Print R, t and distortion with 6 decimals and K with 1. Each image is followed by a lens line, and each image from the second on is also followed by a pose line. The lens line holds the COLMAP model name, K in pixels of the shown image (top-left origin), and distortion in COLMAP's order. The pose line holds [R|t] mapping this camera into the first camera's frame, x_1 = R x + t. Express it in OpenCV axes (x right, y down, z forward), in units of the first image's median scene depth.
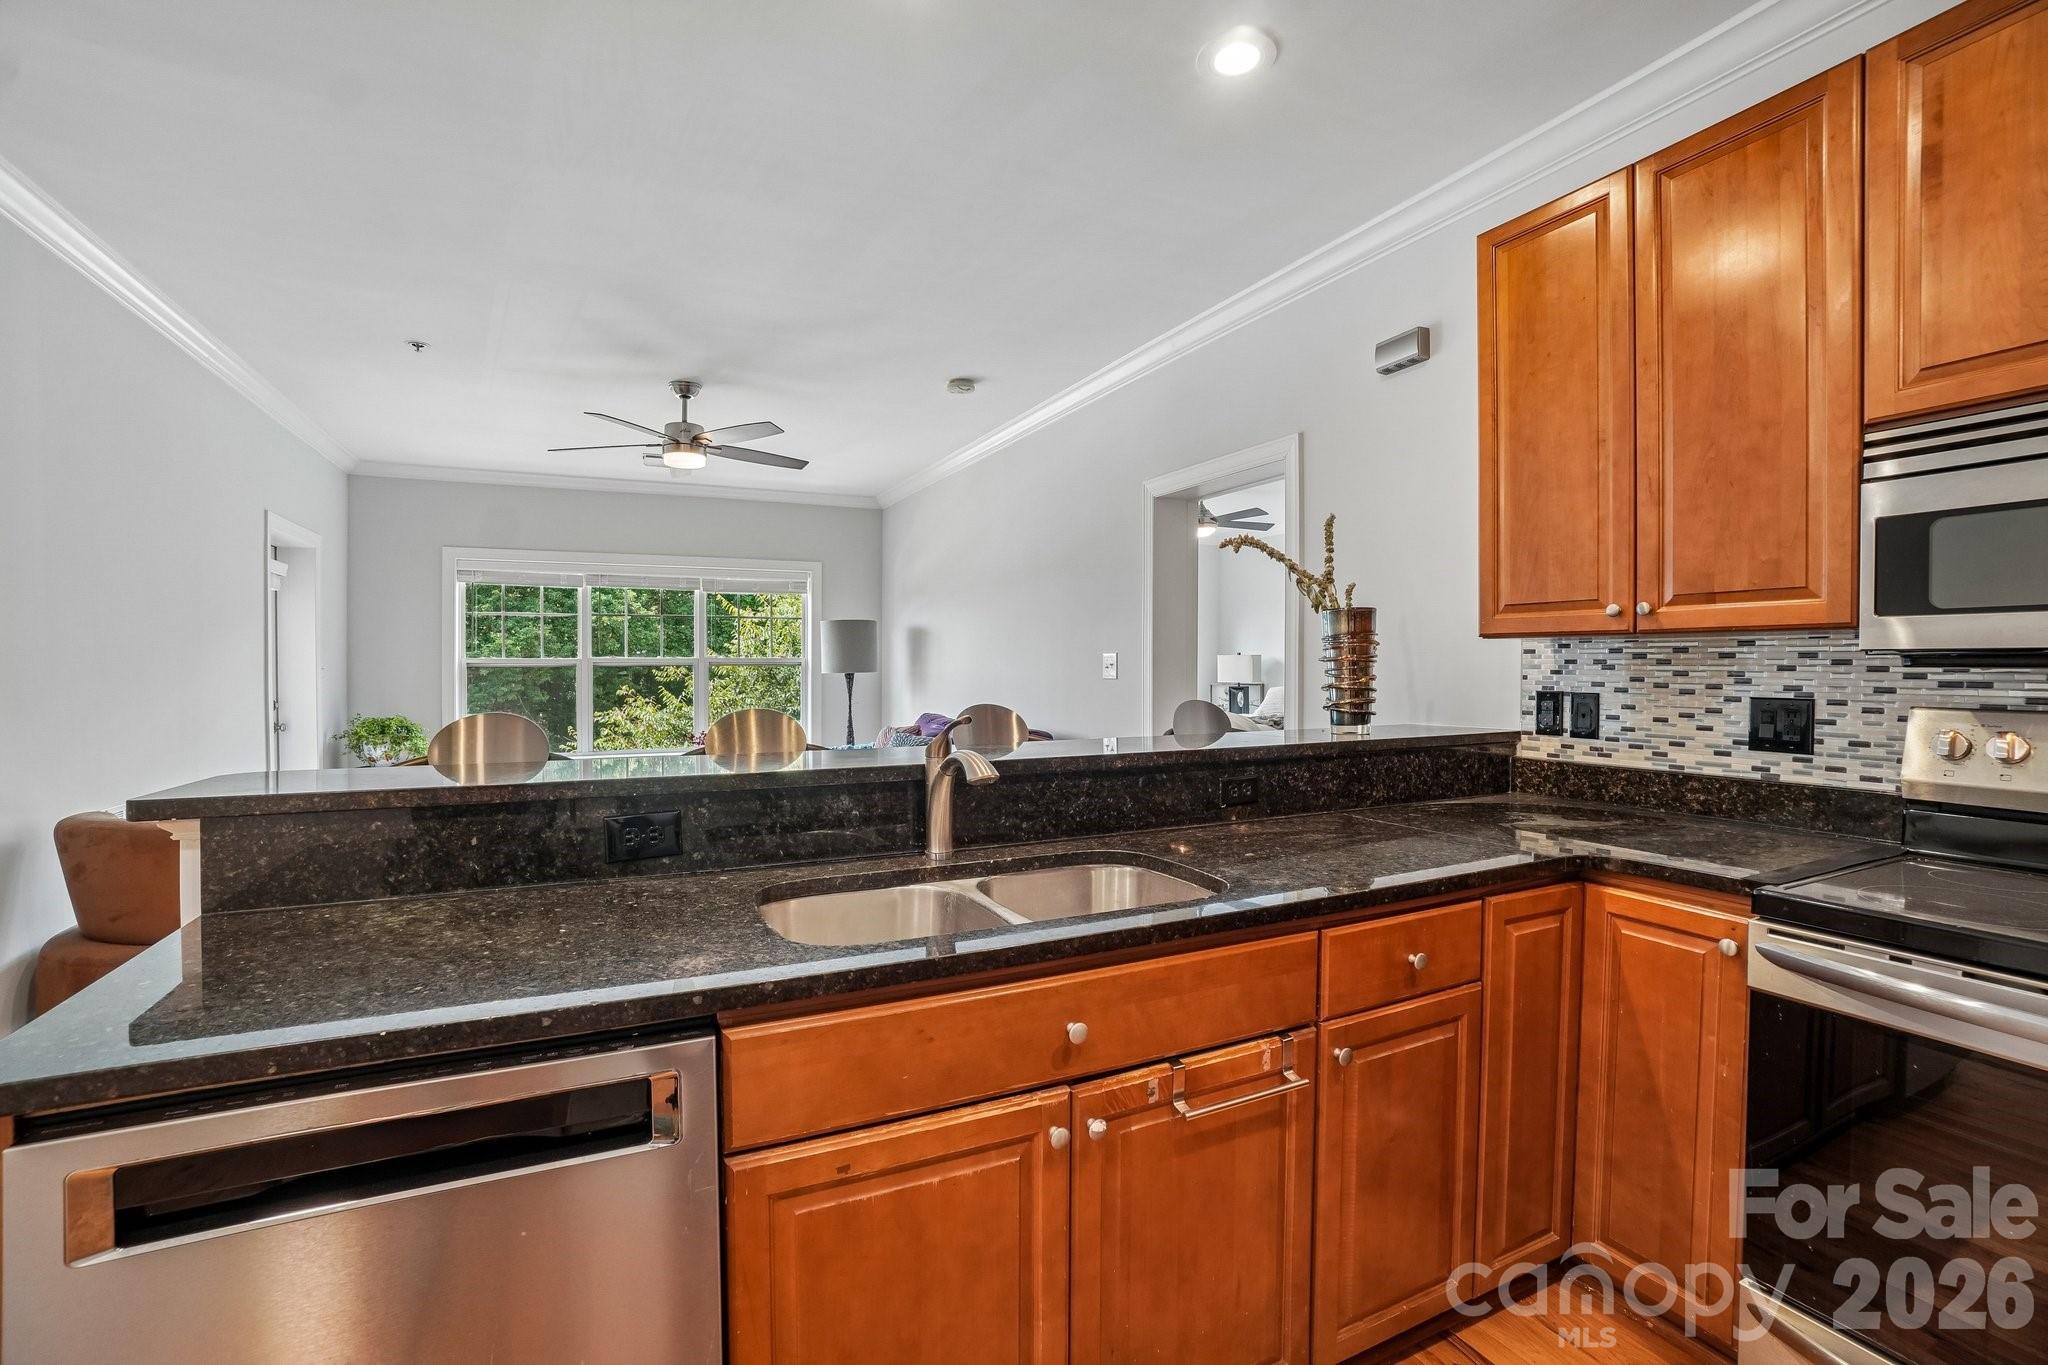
lens RADIAL K [[911.2, 0, 993.9], [0, 911.2, 673.4], [0, 0, 1]] dist [-0.043189, 0.010872]
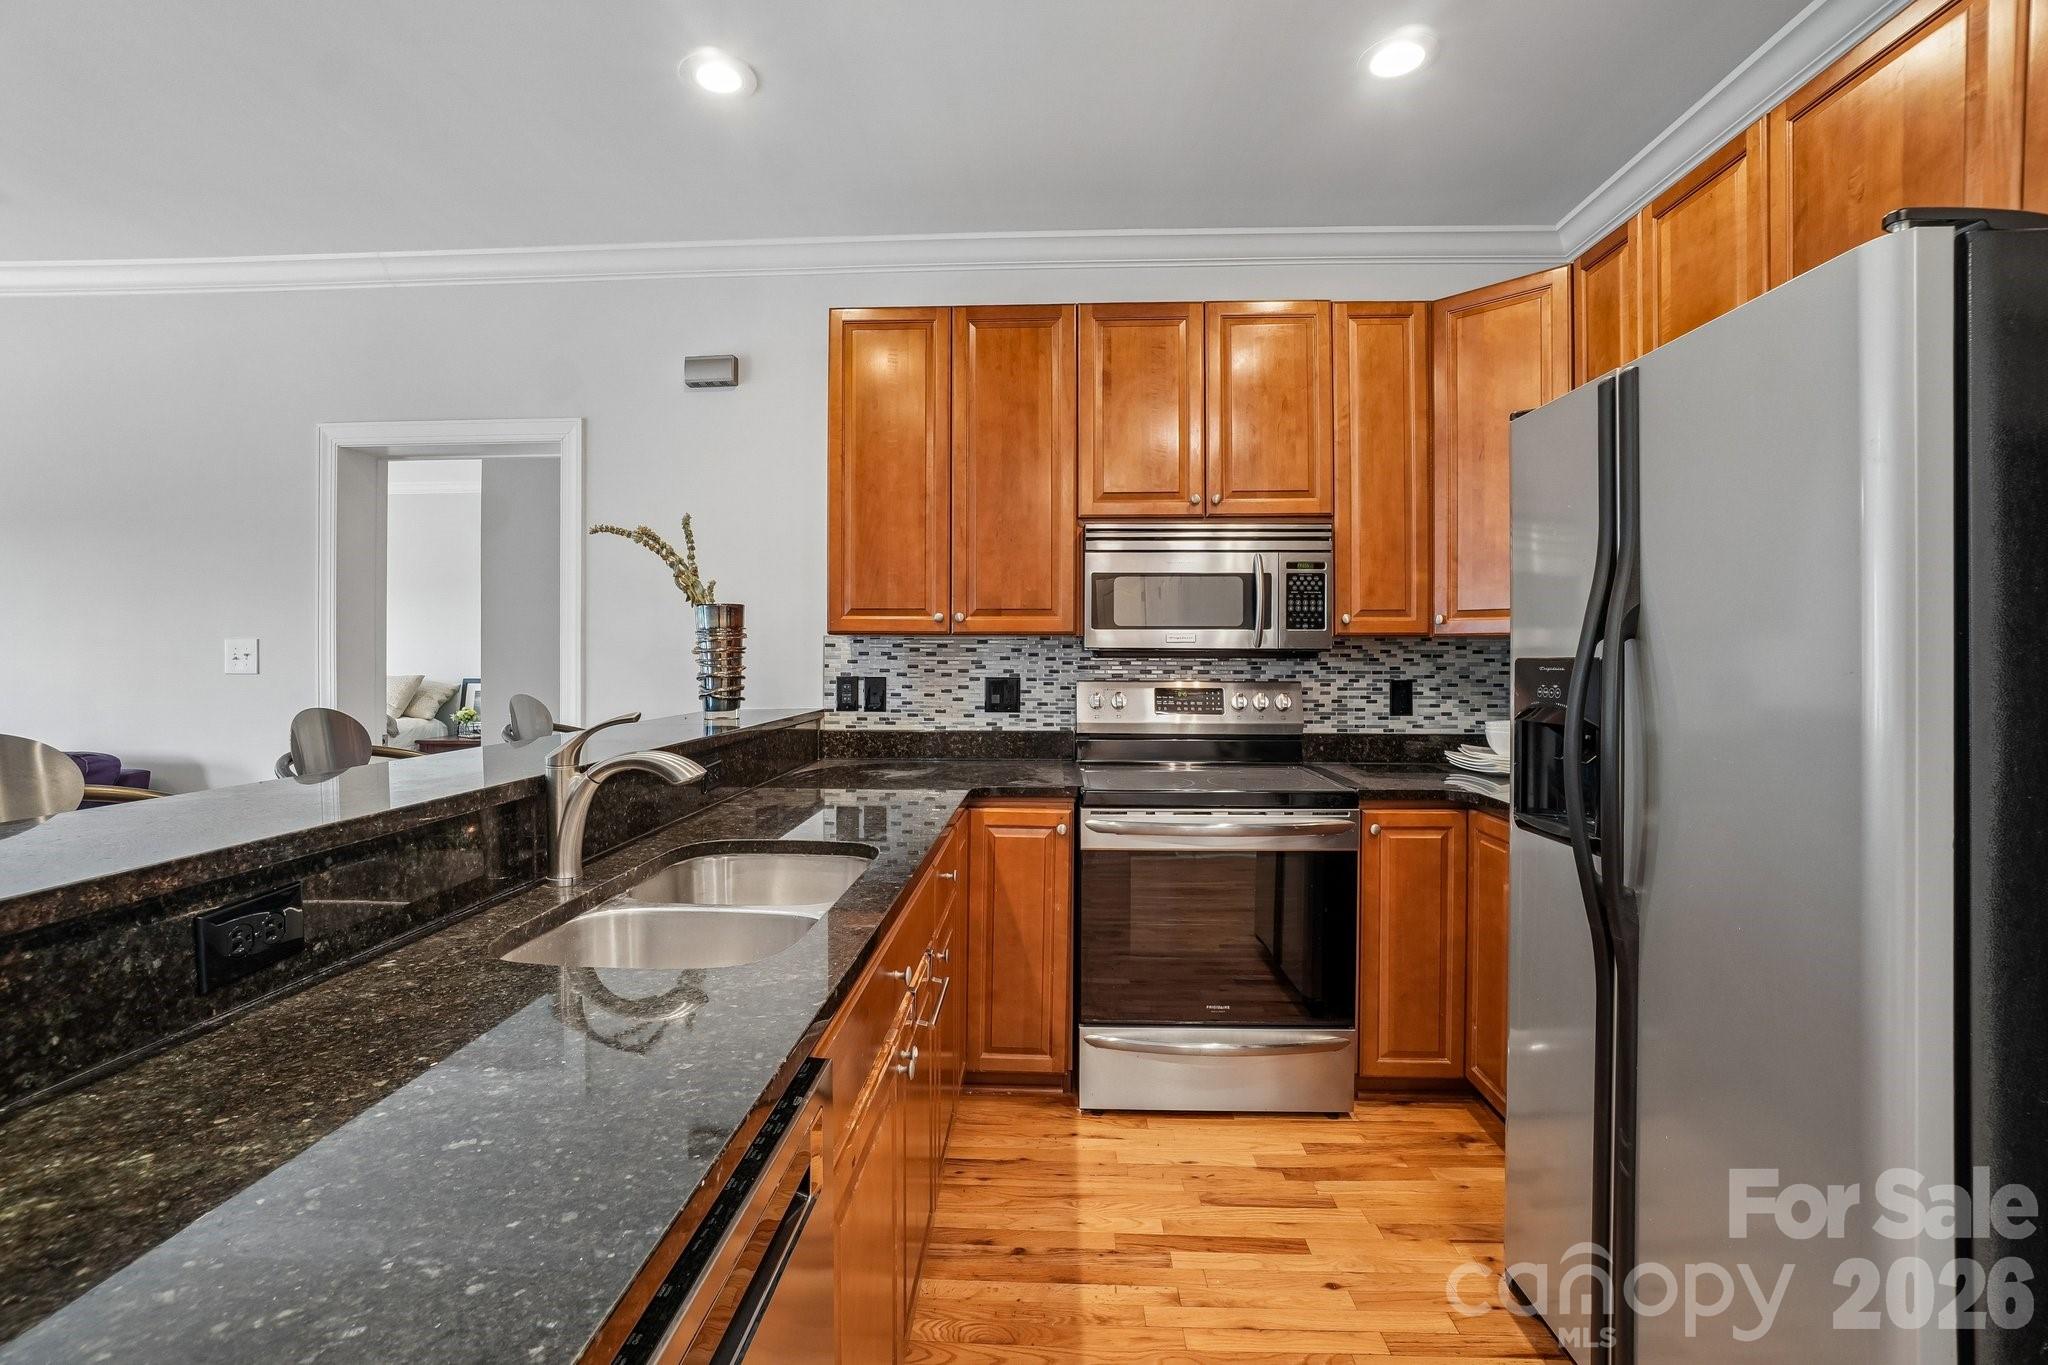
lens RADIAL K [[911.2, 0, 1028.7], [0, 911.2, 666.4], [0, 0, 1]] dist [-0.043189, 0.010872]
pose [[0.474268, -0.008572, 0.880339, -0.455551], [0.005728, 0.999961, 0.006651, -0.001932], [-0.880362, 0.001889, 0.474299, 0.175928]]
